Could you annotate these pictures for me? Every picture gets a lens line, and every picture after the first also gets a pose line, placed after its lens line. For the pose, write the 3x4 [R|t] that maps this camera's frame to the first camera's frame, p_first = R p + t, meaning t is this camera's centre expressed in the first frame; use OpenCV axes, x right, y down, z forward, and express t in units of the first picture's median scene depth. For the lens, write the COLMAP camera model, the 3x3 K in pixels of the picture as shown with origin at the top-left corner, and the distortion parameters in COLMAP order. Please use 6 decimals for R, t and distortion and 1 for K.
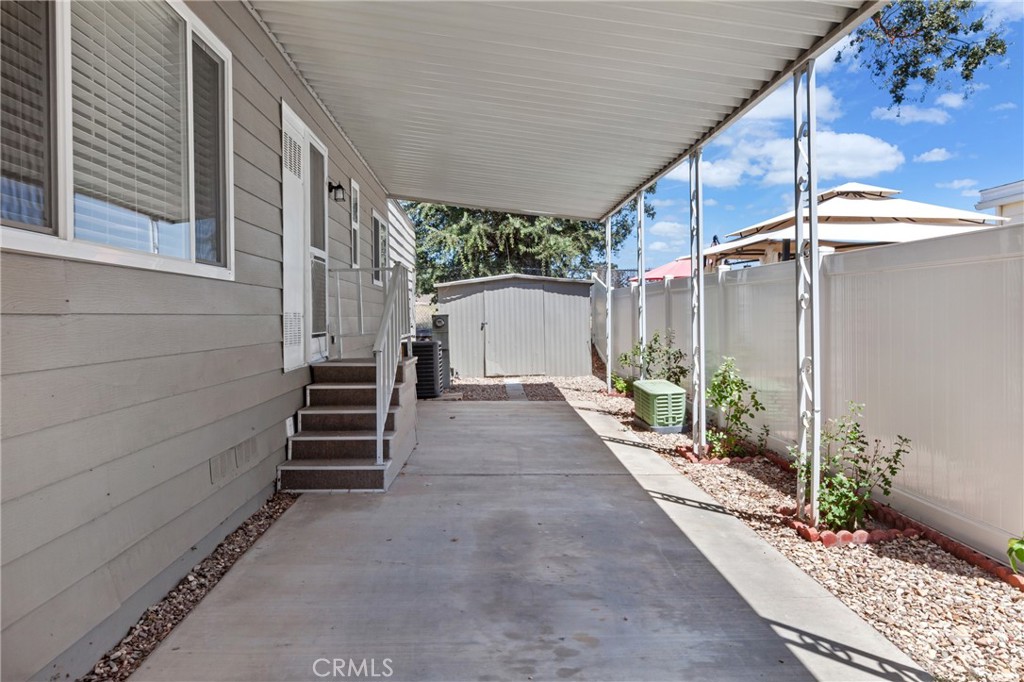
lens RADIAL K [[748.6, 0, 516.8], [0, 748.6, 333.3], [0, 0, 1]] dist [-0.010335, 0.006002]
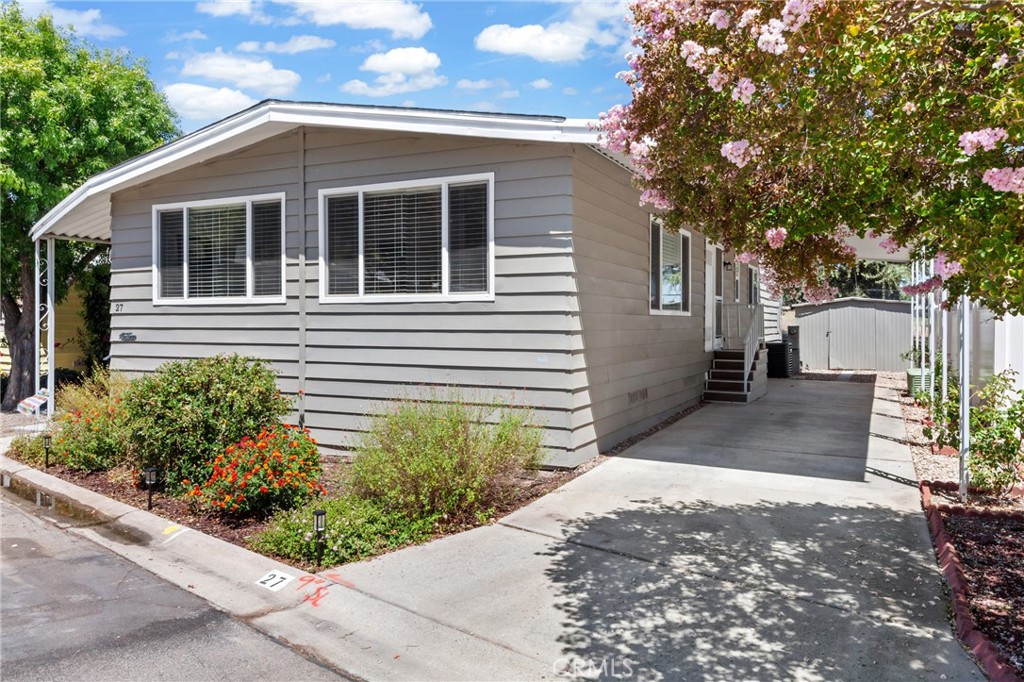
lens RADIAL K [[748.6, 0, 514.1], [0, 748.6, 344.6], [0, 0, 1]] dist [-0.010335, 0.006002]
pose [[0.875005, 0.018236, -0.483771, 0.180751], [-0.014914, 0.999831, 0.010714, 0.006903], [0.483884, -0.002160, 0.875129, -0.804471]]
